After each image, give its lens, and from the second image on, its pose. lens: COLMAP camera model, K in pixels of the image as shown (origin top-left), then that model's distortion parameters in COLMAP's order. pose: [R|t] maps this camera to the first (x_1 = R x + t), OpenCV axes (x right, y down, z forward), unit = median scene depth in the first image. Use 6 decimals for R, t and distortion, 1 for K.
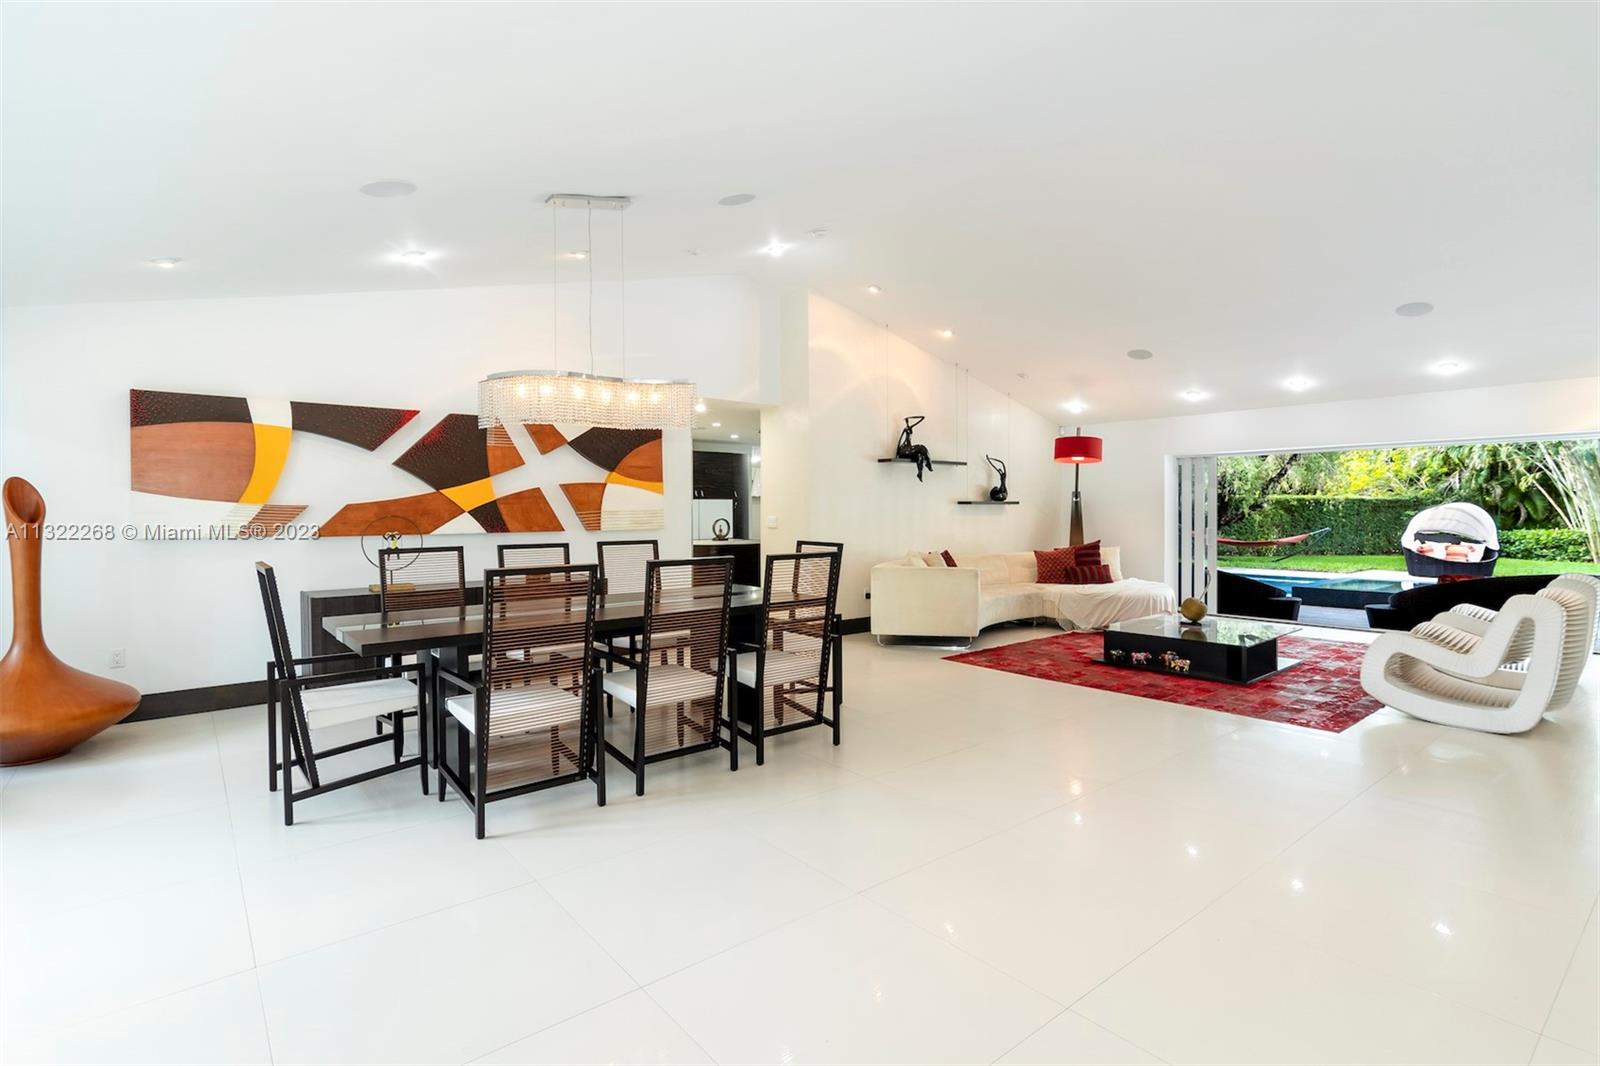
lens RADIAL K [[768.7, 0, 804.8], [0, 768.7, 517.5], [0, 0, 1]] dist [0.002113, 0.000380]
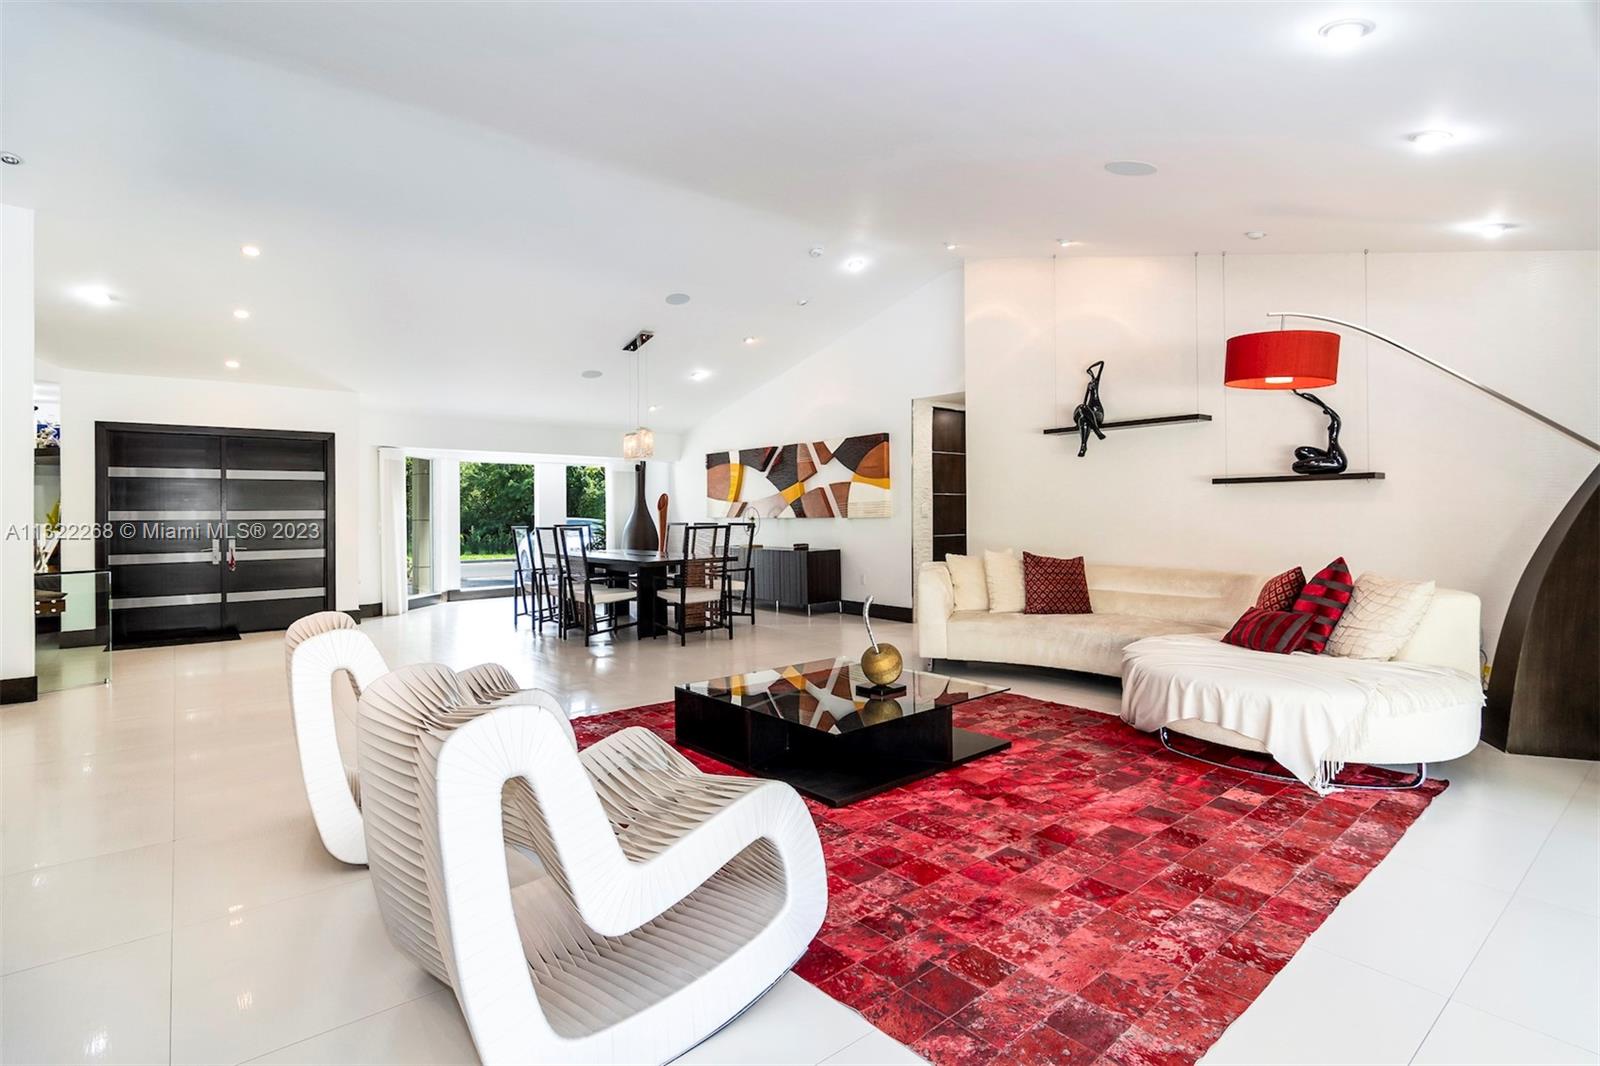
lens RADIAL K [[768.7, 0, 804.8], [0, 768.7, 517.5], [0, 0, 1]] dist [0.002113, 0.000380]
pose [[-0.005875, -0.003062, -0.999978, 1.174201], [-0.024752, 0.999689, -0.002915, 0.025955], [0.999676, 0.024734, -0.005949, 0.993699]]
